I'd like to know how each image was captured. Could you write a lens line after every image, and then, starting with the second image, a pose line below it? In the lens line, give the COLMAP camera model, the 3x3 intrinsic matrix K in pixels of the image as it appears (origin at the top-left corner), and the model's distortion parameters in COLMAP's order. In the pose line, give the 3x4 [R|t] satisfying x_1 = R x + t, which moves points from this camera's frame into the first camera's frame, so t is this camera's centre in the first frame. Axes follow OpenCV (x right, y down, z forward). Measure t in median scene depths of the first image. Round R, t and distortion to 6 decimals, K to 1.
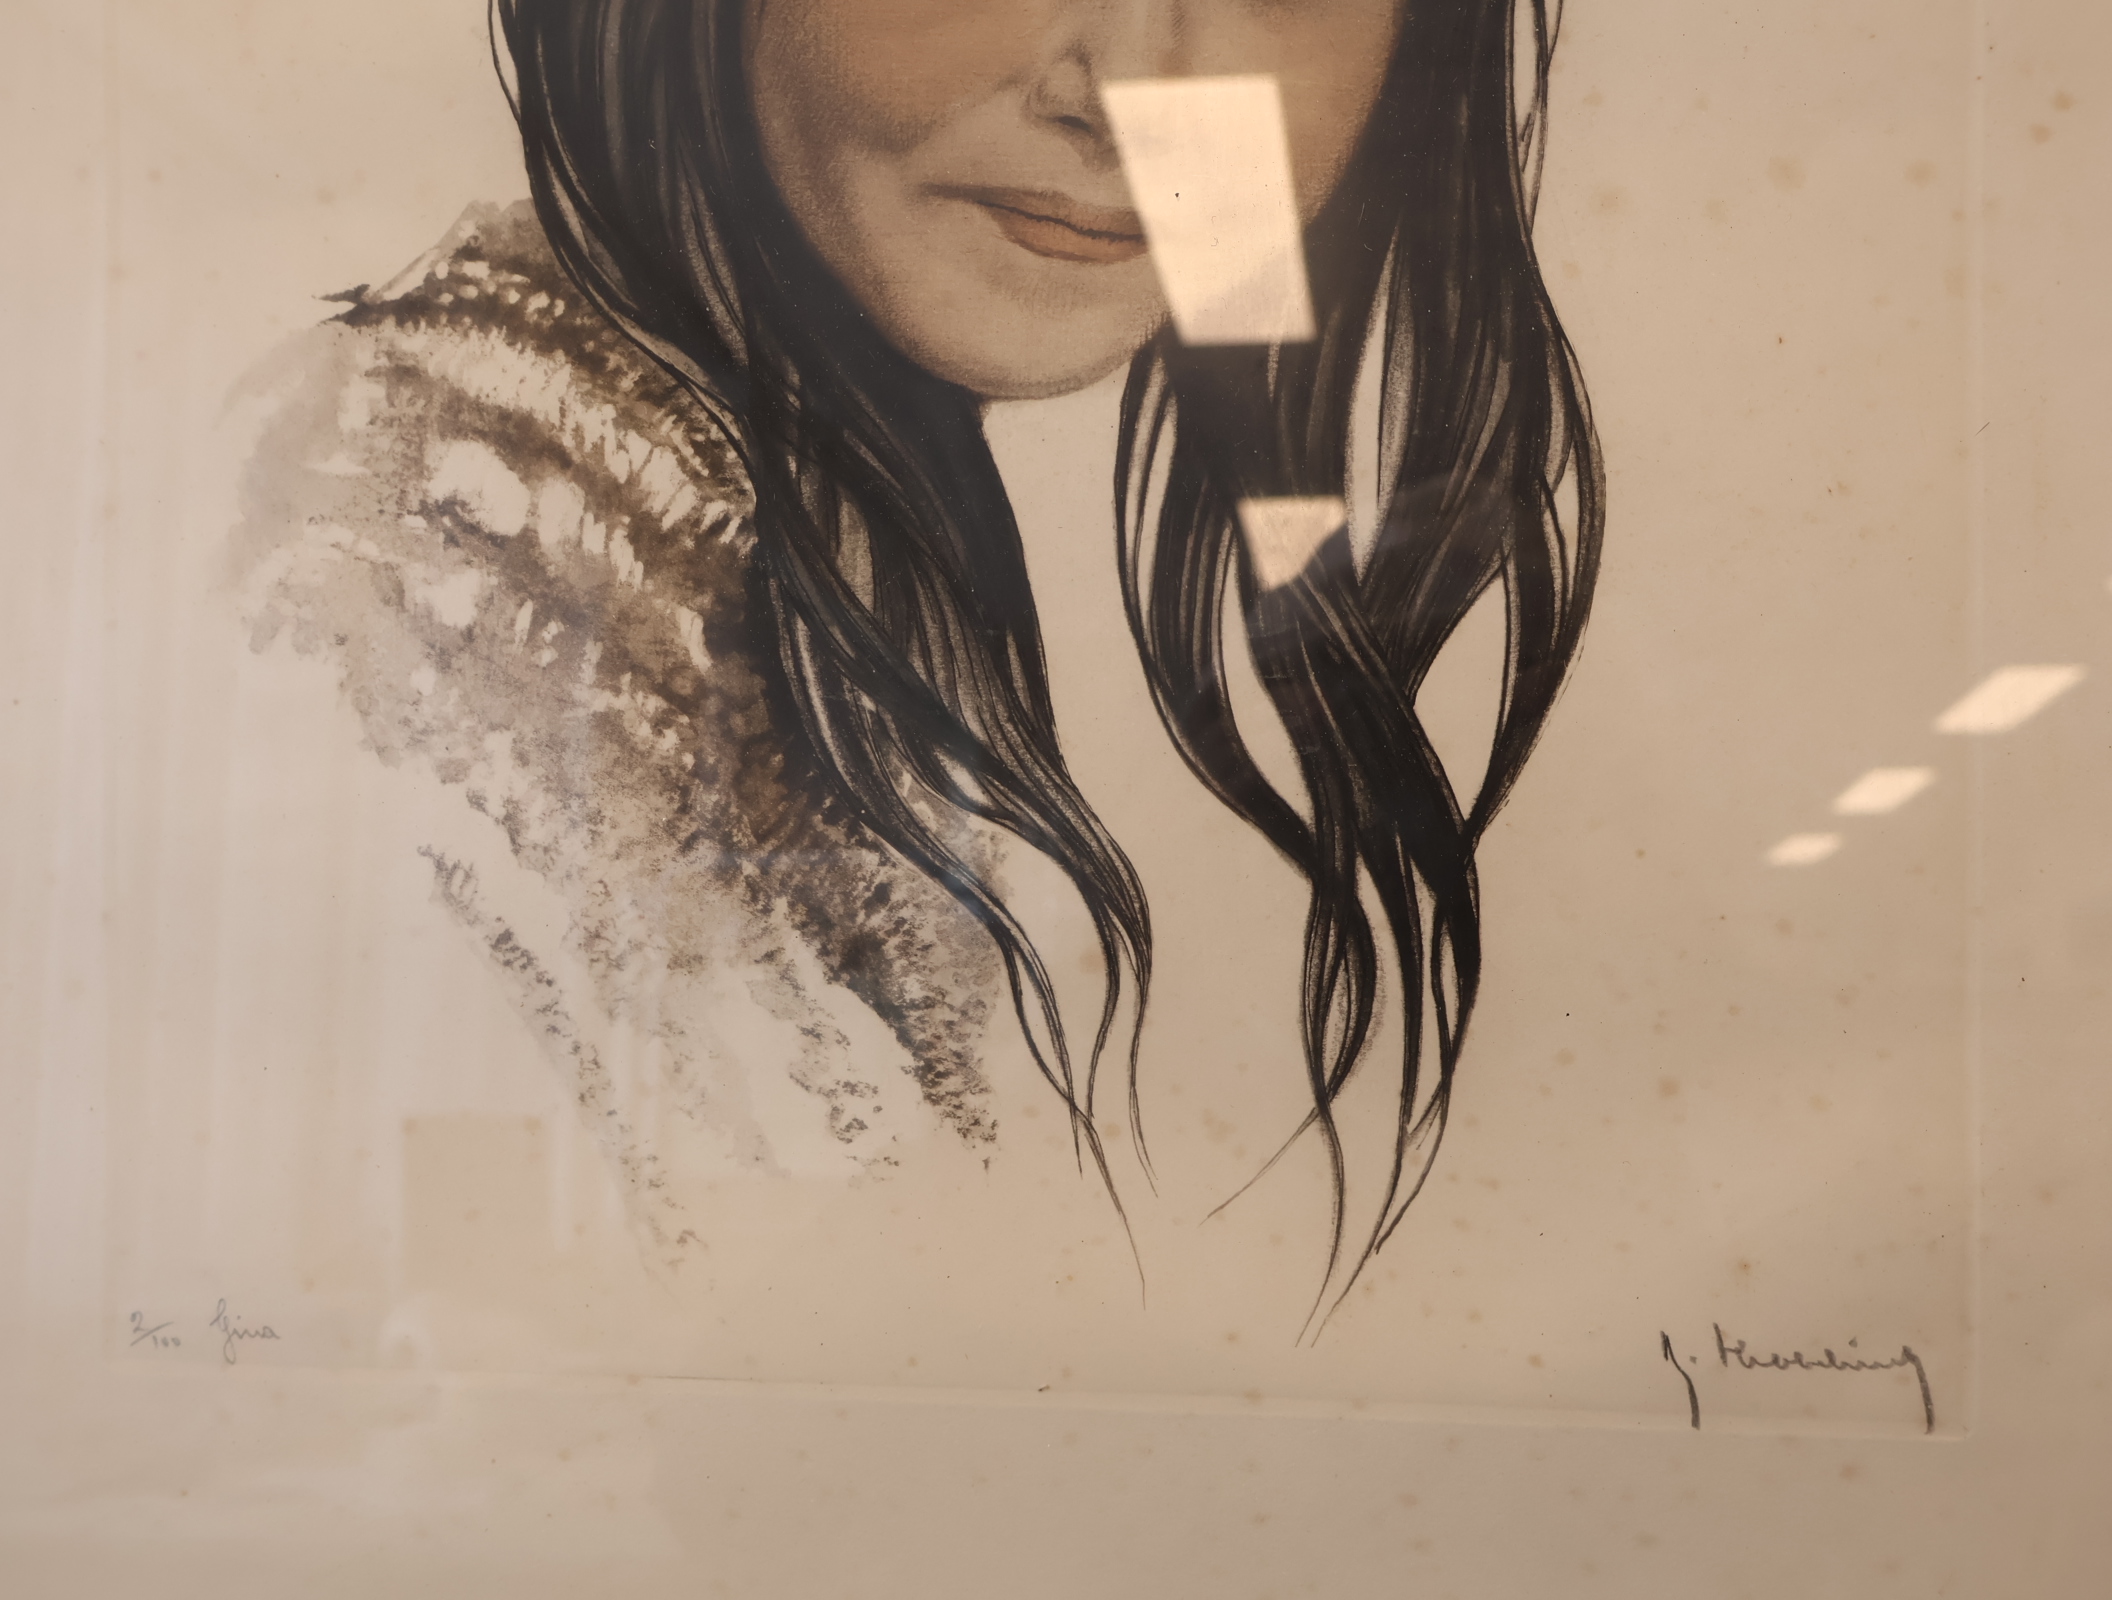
lens RADIAL K [[2332.4, 0, 1061.4], [0, 2332.4, 787.0], [0, 0, 1]] dist [0.024769, 0.000000]
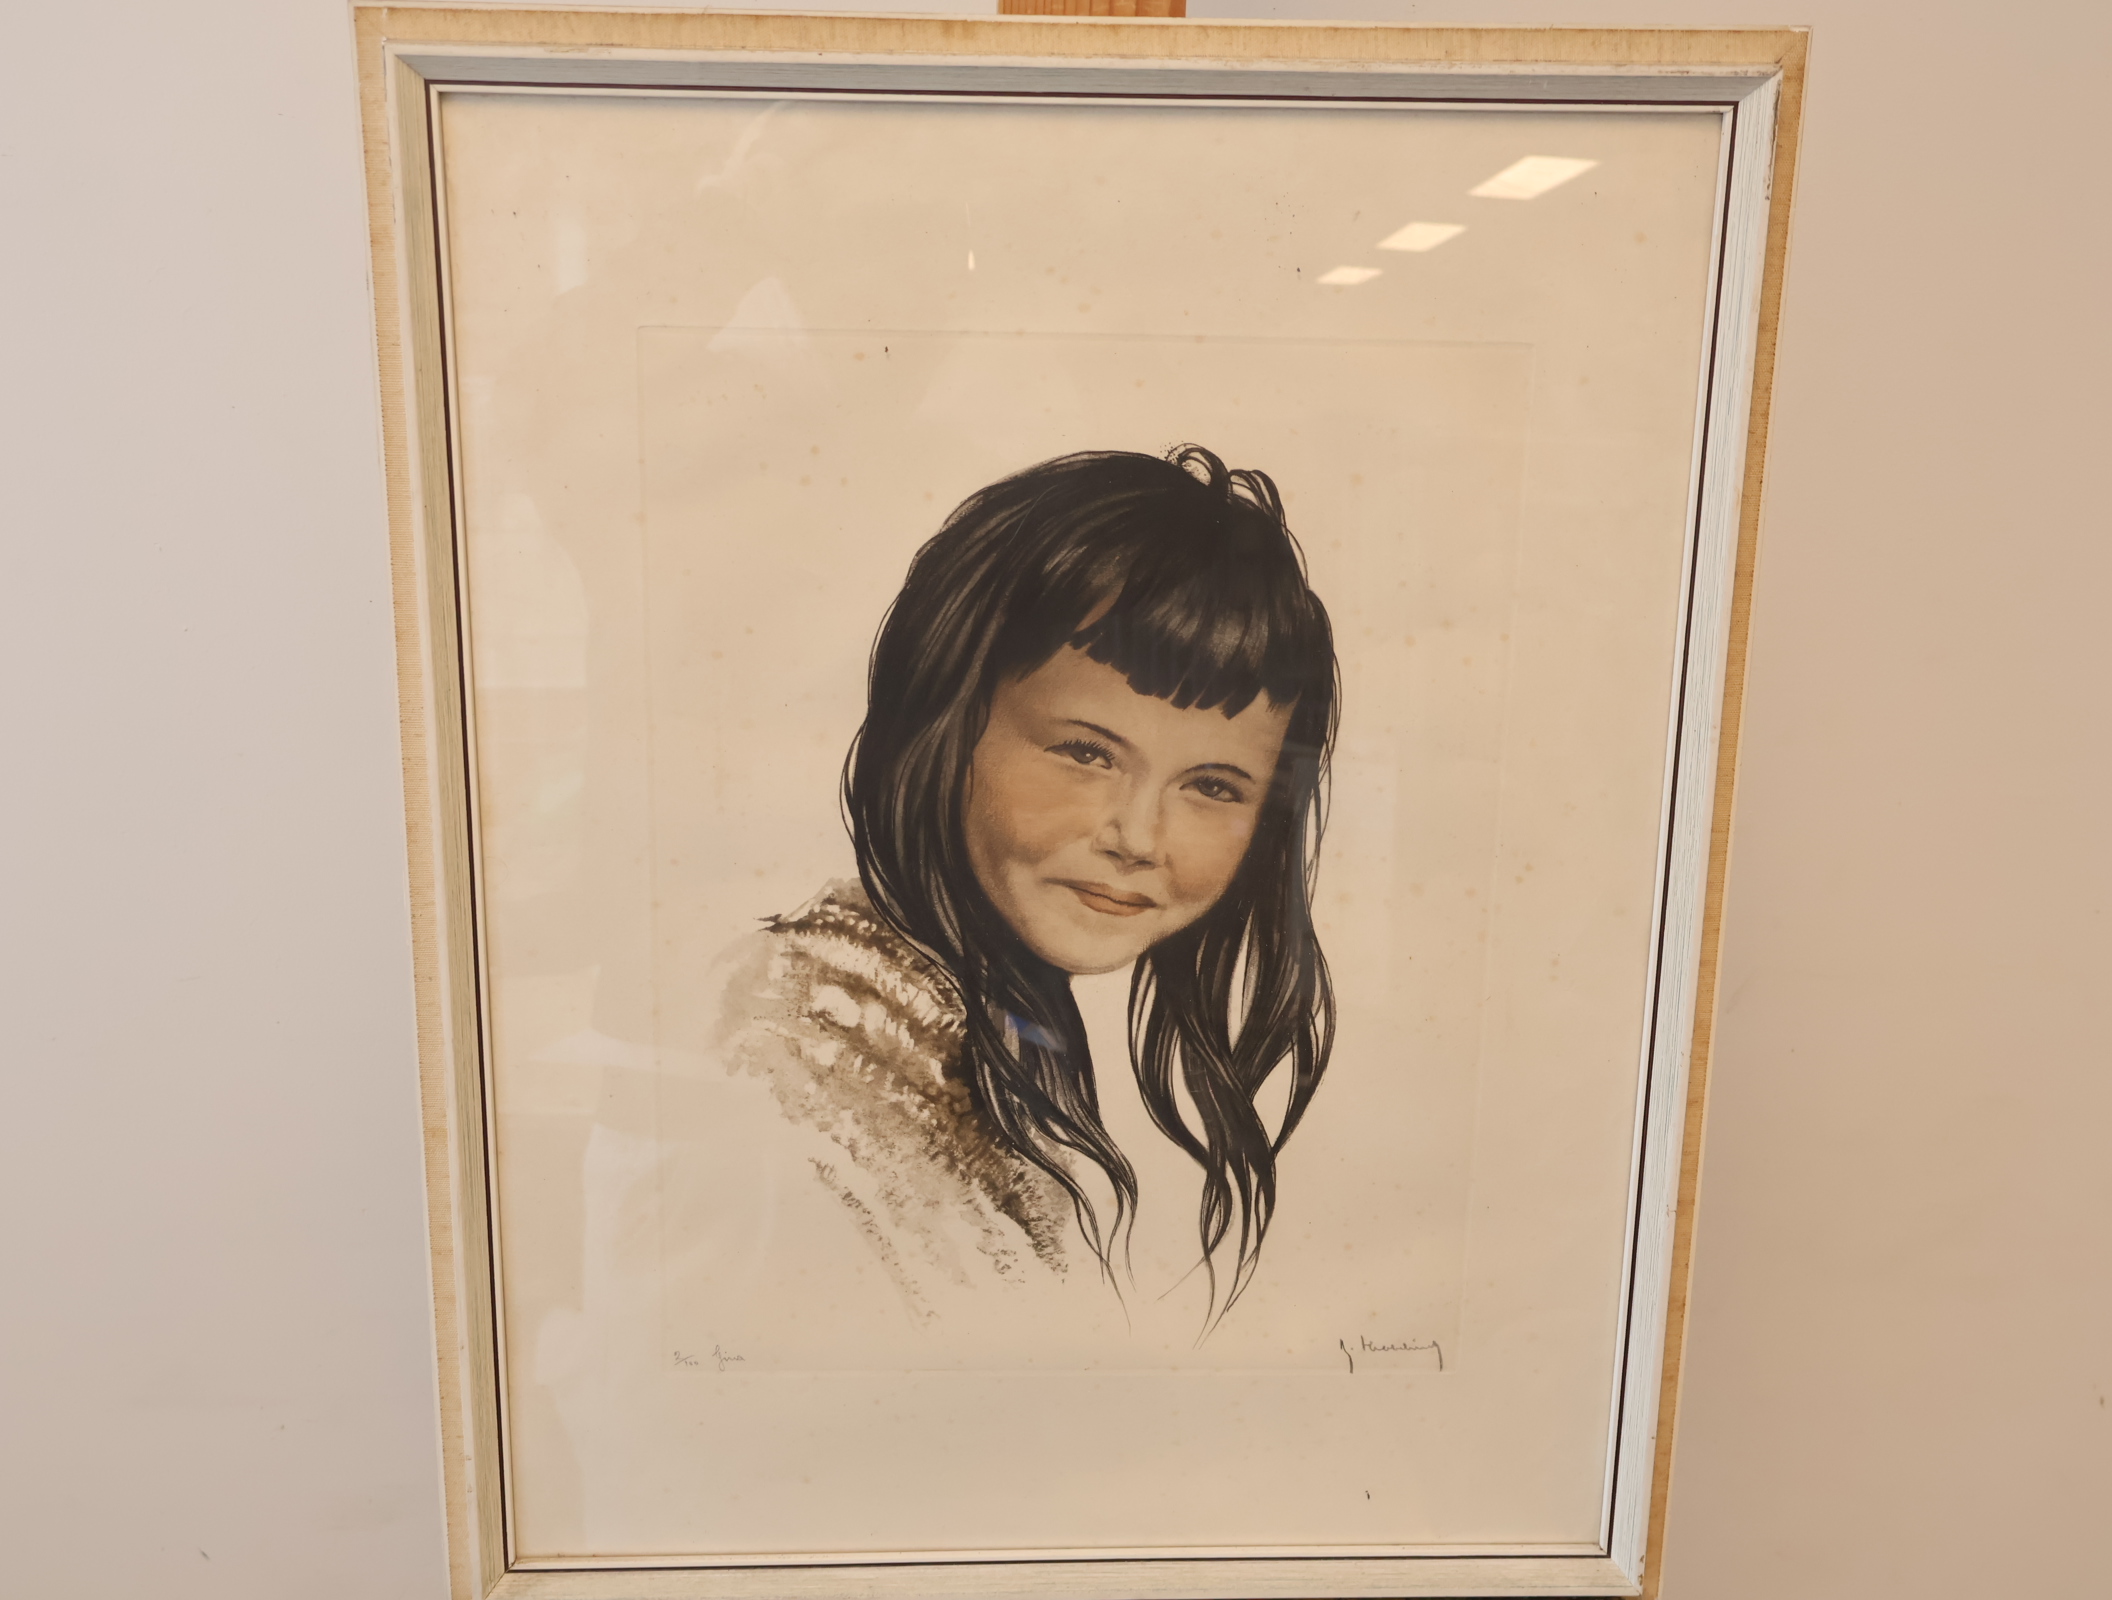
lens RADIAL K [[2332.4, 0, 1056.7], [0, 2332.4, 792.2], [0, 0, 1]] dist [0.024769, 0.000000]
pose [[0.983326, -0.026817, 0.179861, -0.443073], [-0.021371, 0.965171, 0.260746, -0.914285], [-0.180589, -0.260242, 0.948505, -1.079547]]
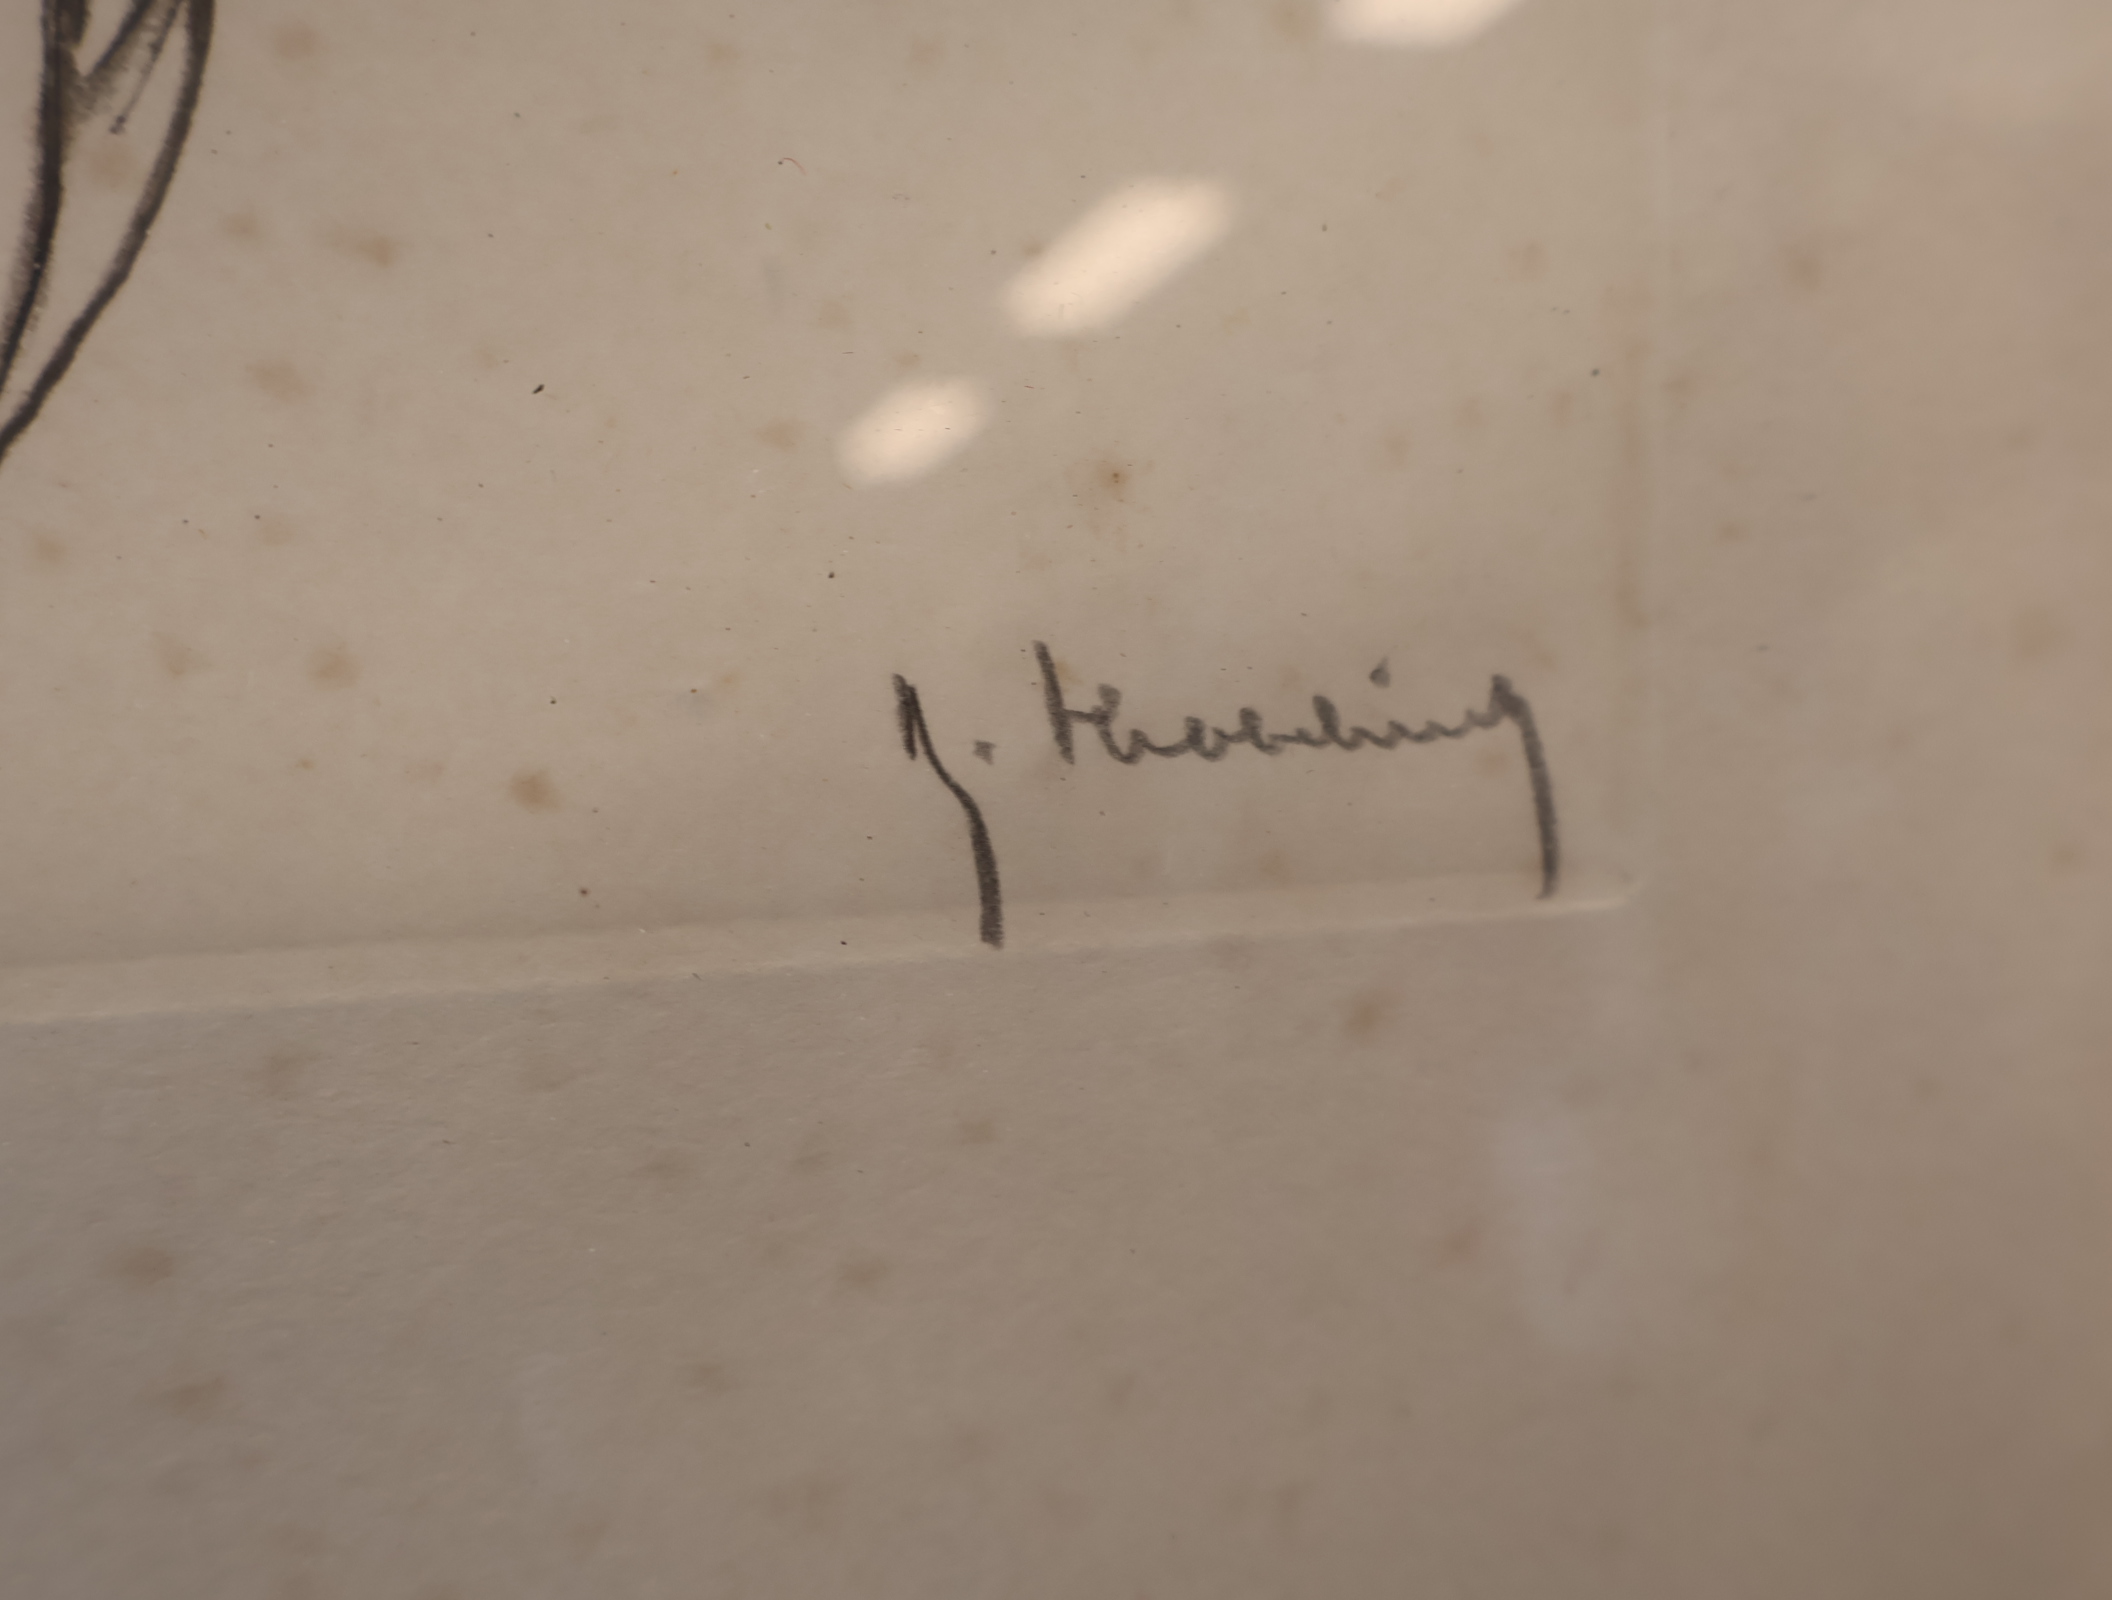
lens RADIAL K [[2332.4, 0, 1045.2], [0, 2332.4, 791.0], [0, 0, 1]] dist [0.024769, 0.000000]
pose [[0.899625, -0.056078, 0.433048, 0.120910], [0.015648, 0.995223, 0.096369, 0.206473], [-0.436383, -0.079920, 0.896205, 0.649455]]
